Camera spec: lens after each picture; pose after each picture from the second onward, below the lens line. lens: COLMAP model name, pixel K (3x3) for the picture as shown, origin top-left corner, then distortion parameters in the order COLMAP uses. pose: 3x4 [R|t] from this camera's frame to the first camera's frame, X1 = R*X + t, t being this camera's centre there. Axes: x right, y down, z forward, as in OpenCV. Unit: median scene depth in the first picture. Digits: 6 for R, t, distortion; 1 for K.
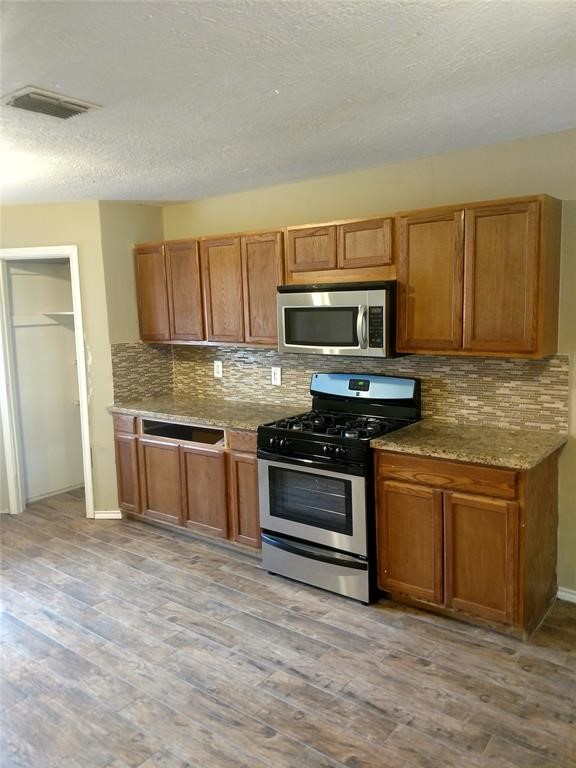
lens RADIAL K [[596.9, 0, 287.1], [0, 596.9, 383.5], [0, 0, 1]] dist [-0.007289, 0.000686]
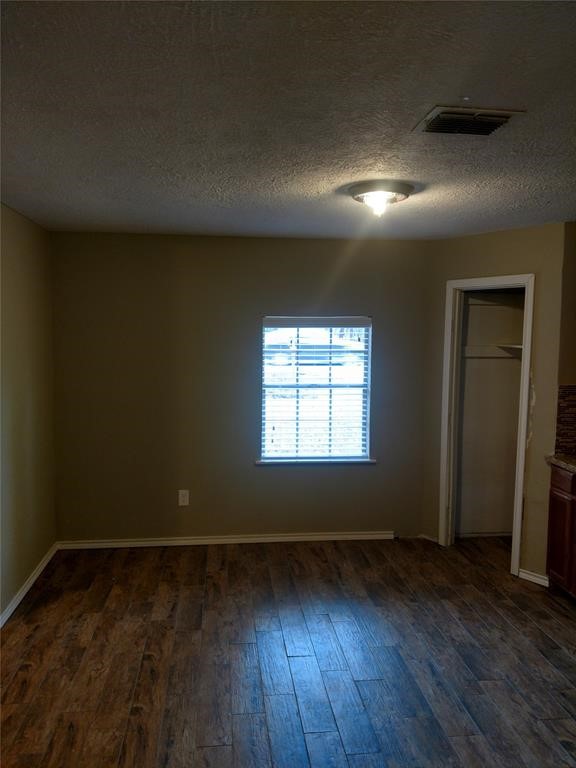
lens RADIAL K [[596.9, 0, 286.5], [0, 596.9, 381.0], [0, 0, 1]] dist [-0.007289, 0.000686]
pose [[0.694226, 0.094606, -0.713512, 0.053331], [-0.128156, 0.991731, 0.006803, -0.030598], [0.708256, 0.086718, 0.700610, 0.123742]]
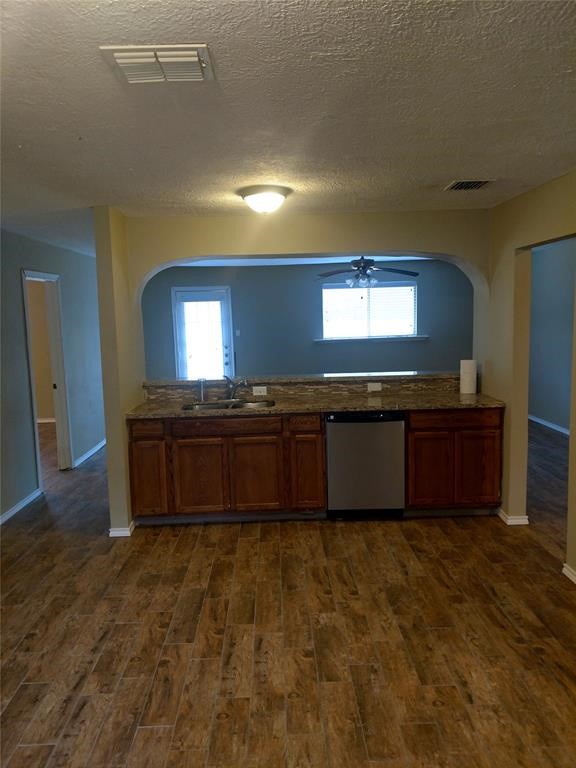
lens RADIAL K [[596.9, 0, 287.8], [0, 596.9, 384.3], [0, 0, 1]] dist [-0.007289, 0.000686]
pose [[-0.632385, -0.049192, 0.773090, -0.692767], [0.151892, 0.970735, 0.186015, -0.105839], [-0.759617, 0.235059, -0.606407, 0.871822]]
